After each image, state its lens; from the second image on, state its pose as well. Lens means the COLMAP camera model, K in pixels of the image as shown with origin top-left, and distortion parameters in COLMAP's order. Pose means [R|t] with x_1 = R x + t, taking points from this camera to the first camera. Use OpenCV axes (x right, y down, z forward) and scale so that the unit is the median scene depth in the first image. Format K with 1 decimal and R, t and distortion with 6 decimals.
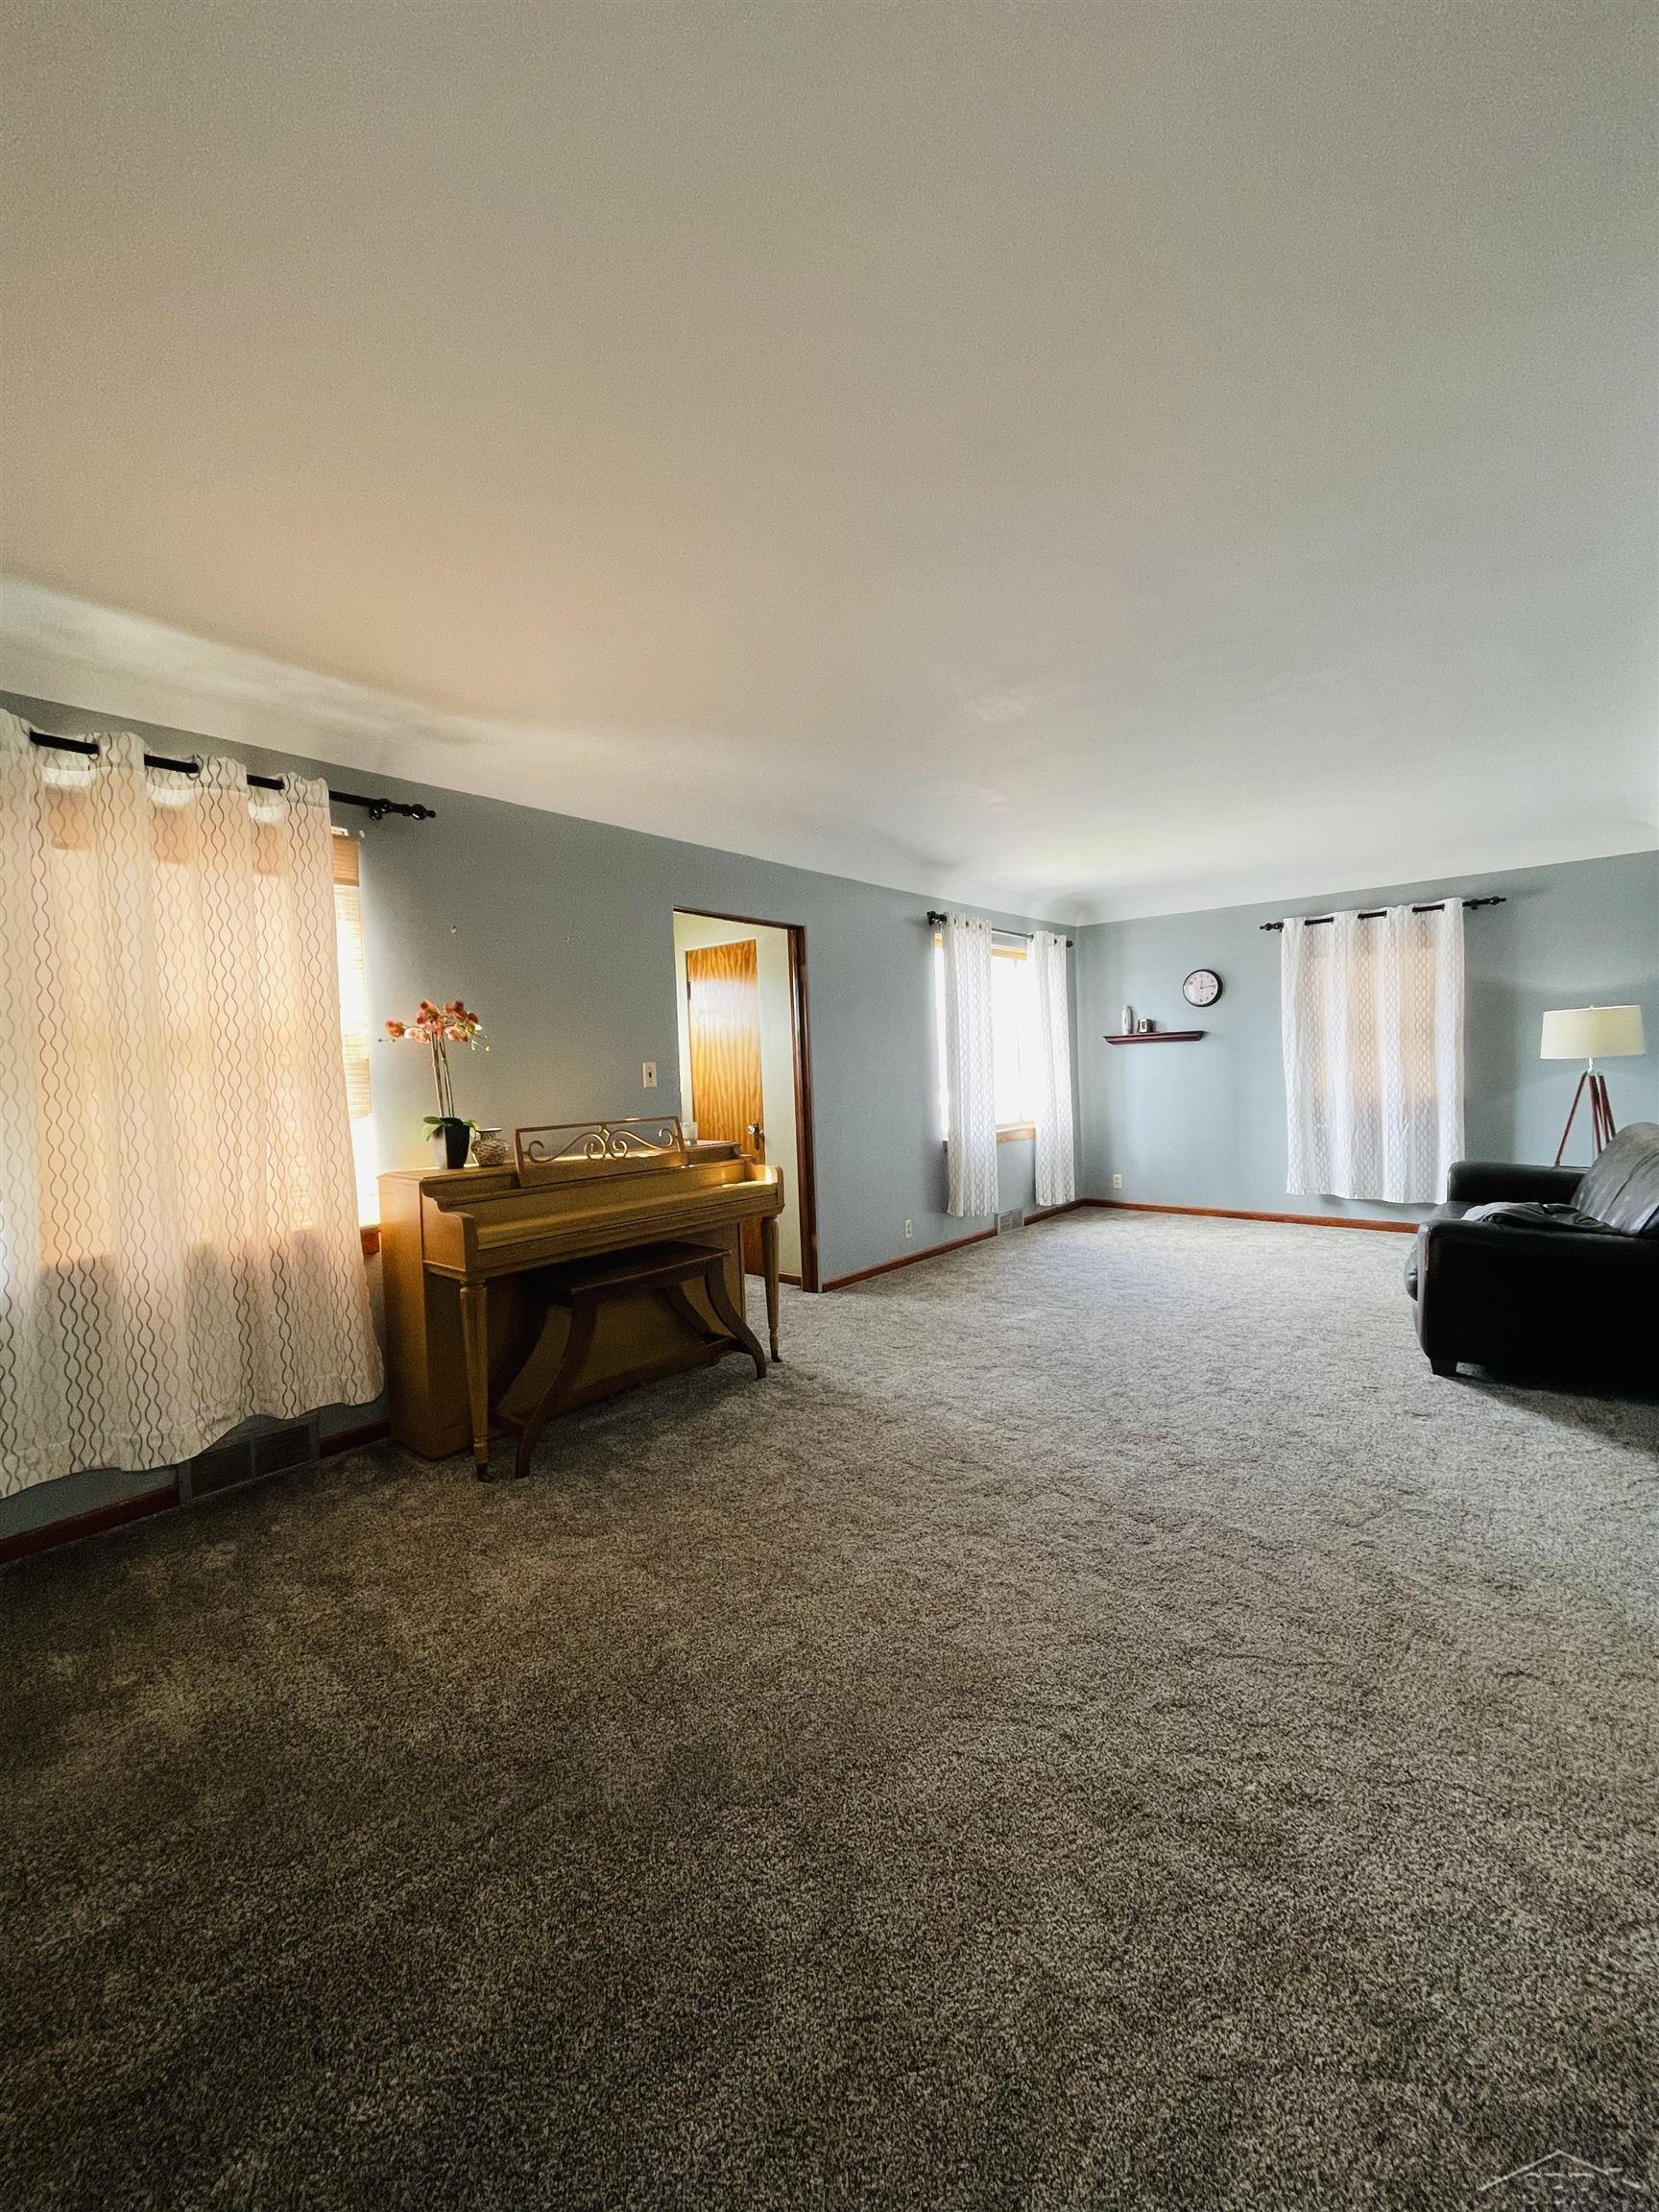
lens RADIAL K [[896.1, 0, 828.5], [0, 896.1, 1109.5], [0, 0, 1]] dist [0.000053, 0.000066]
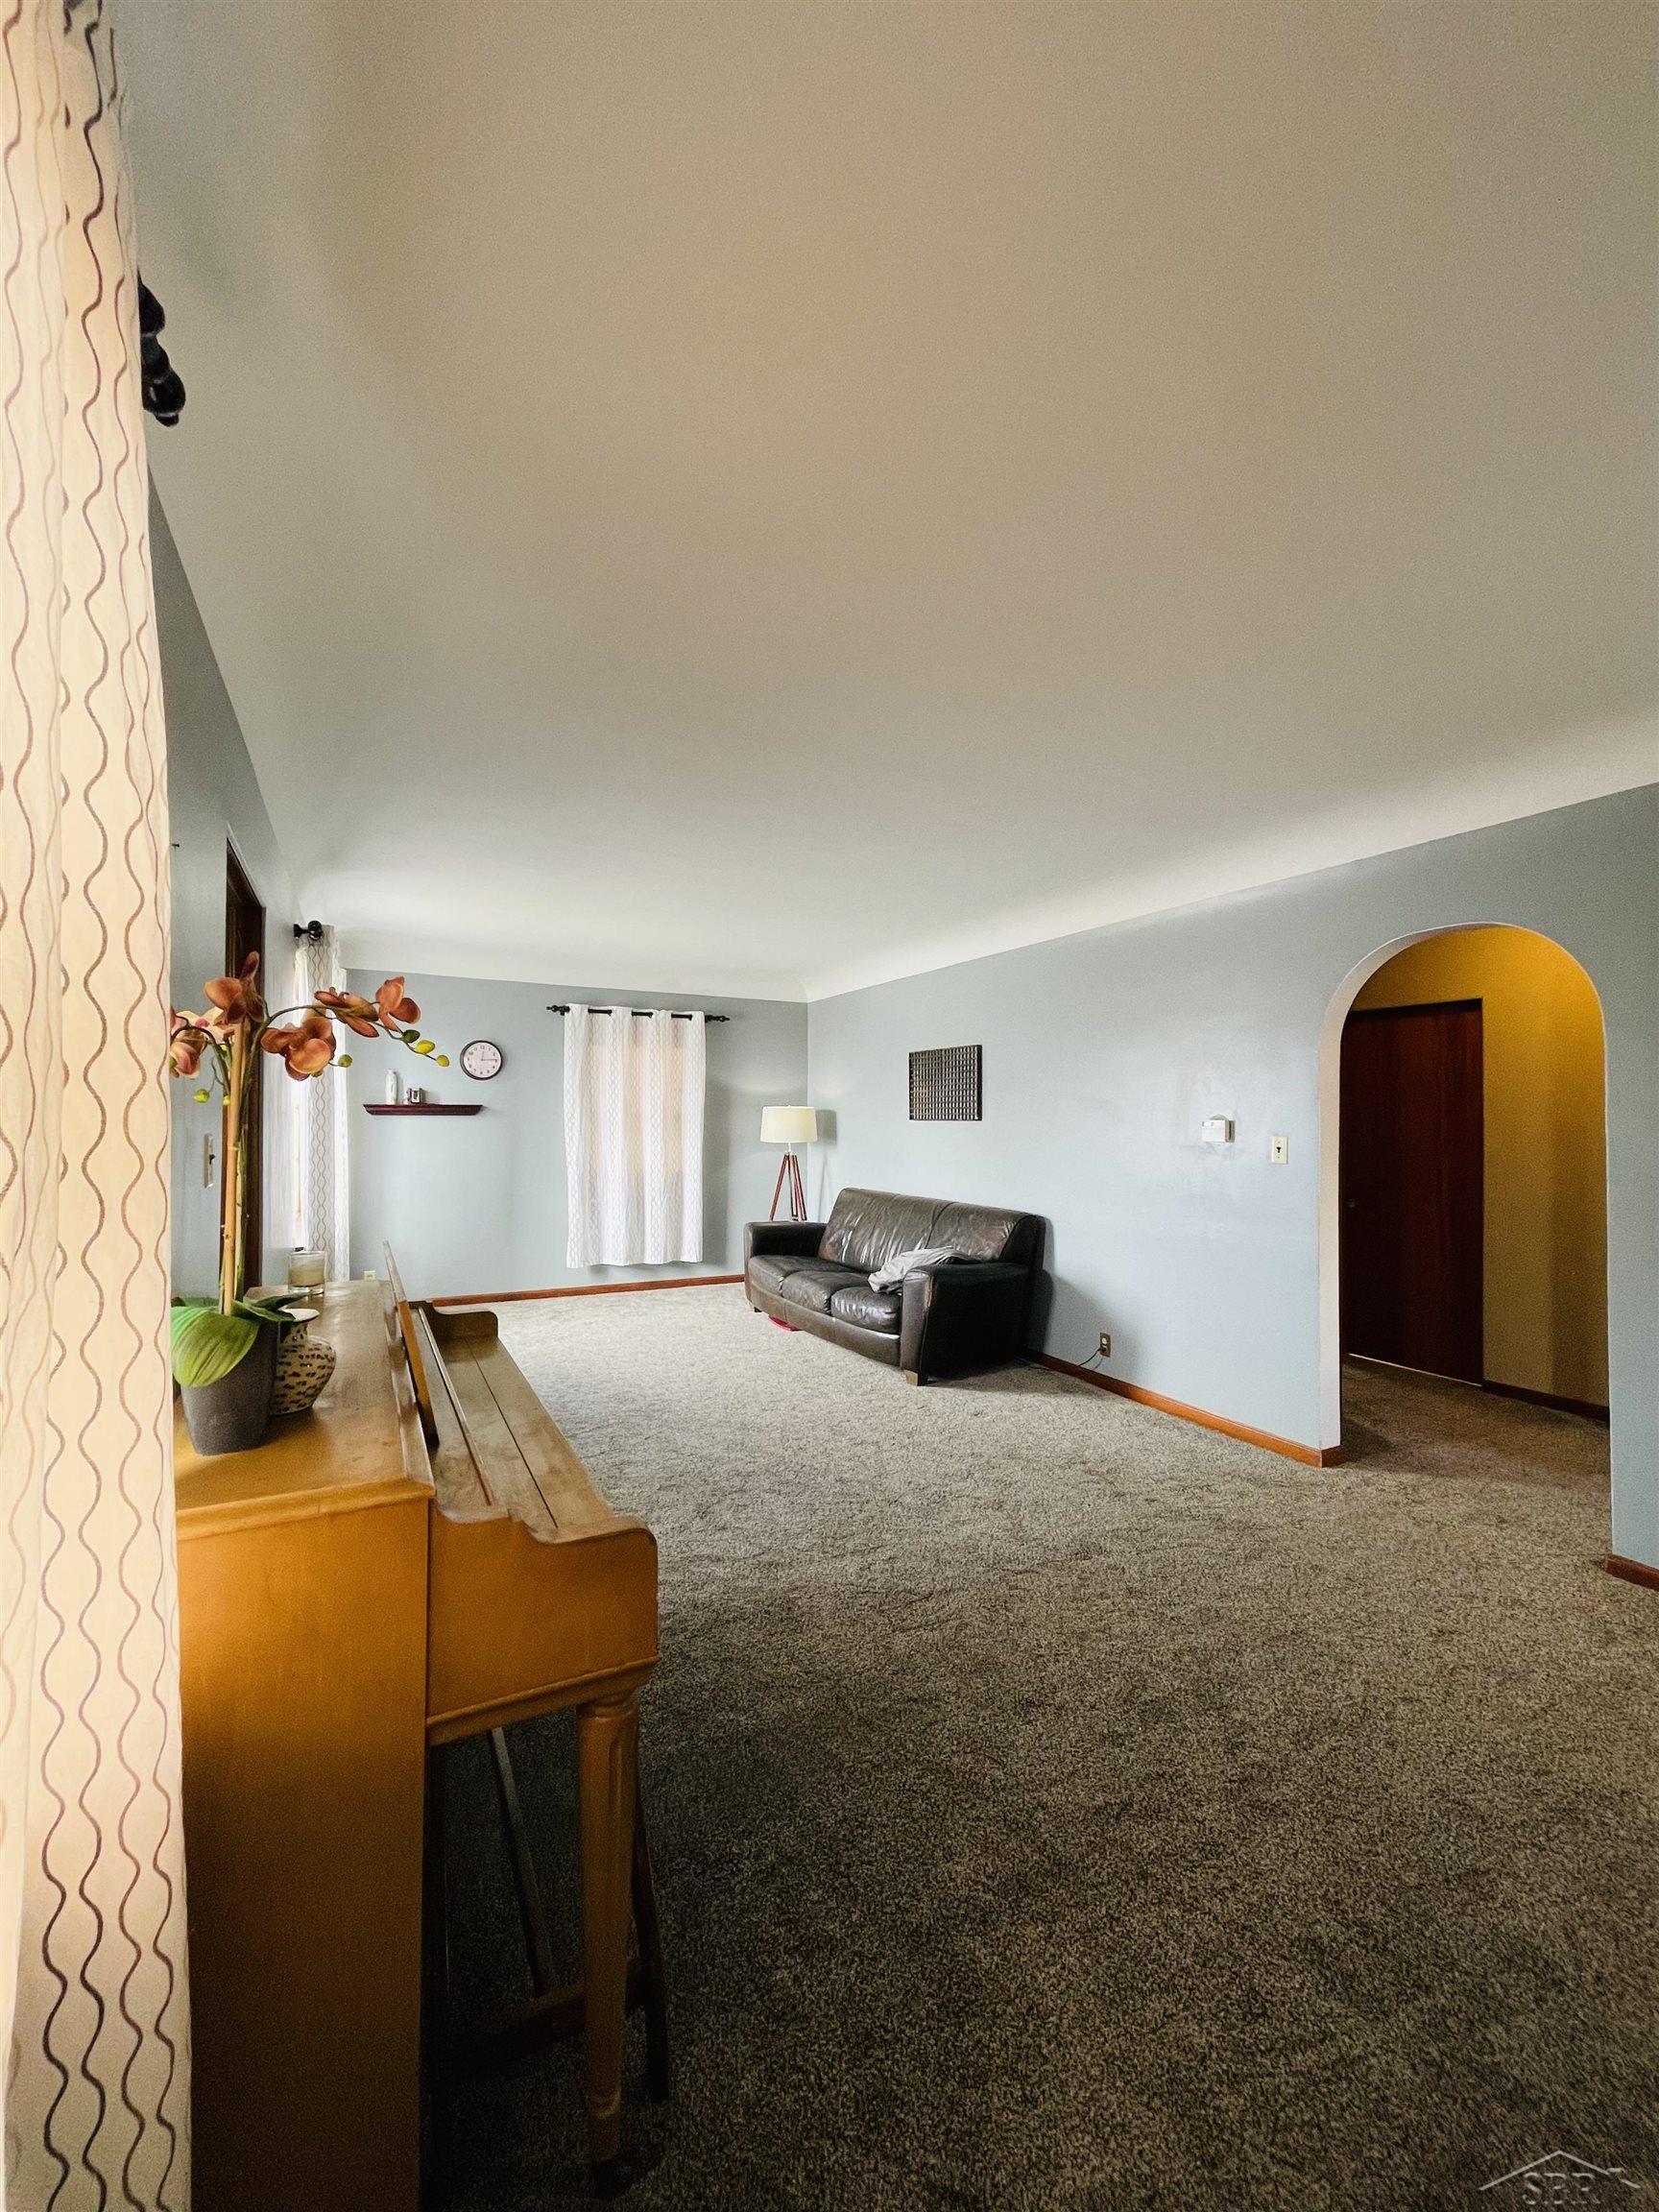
lens RADIAL K [[896.1, 0, 821.0], [0, 896.1, 1108.9], [0, 0, 1]] dist [0.000053, 0.000066]
pose [[0.389444, 0.044279, 0.919985, -0.372923], [0.026601, 0.997886, -0.059289, -0.022418], [-0.920666, 0.047562, 0.387443, 0.368213]]
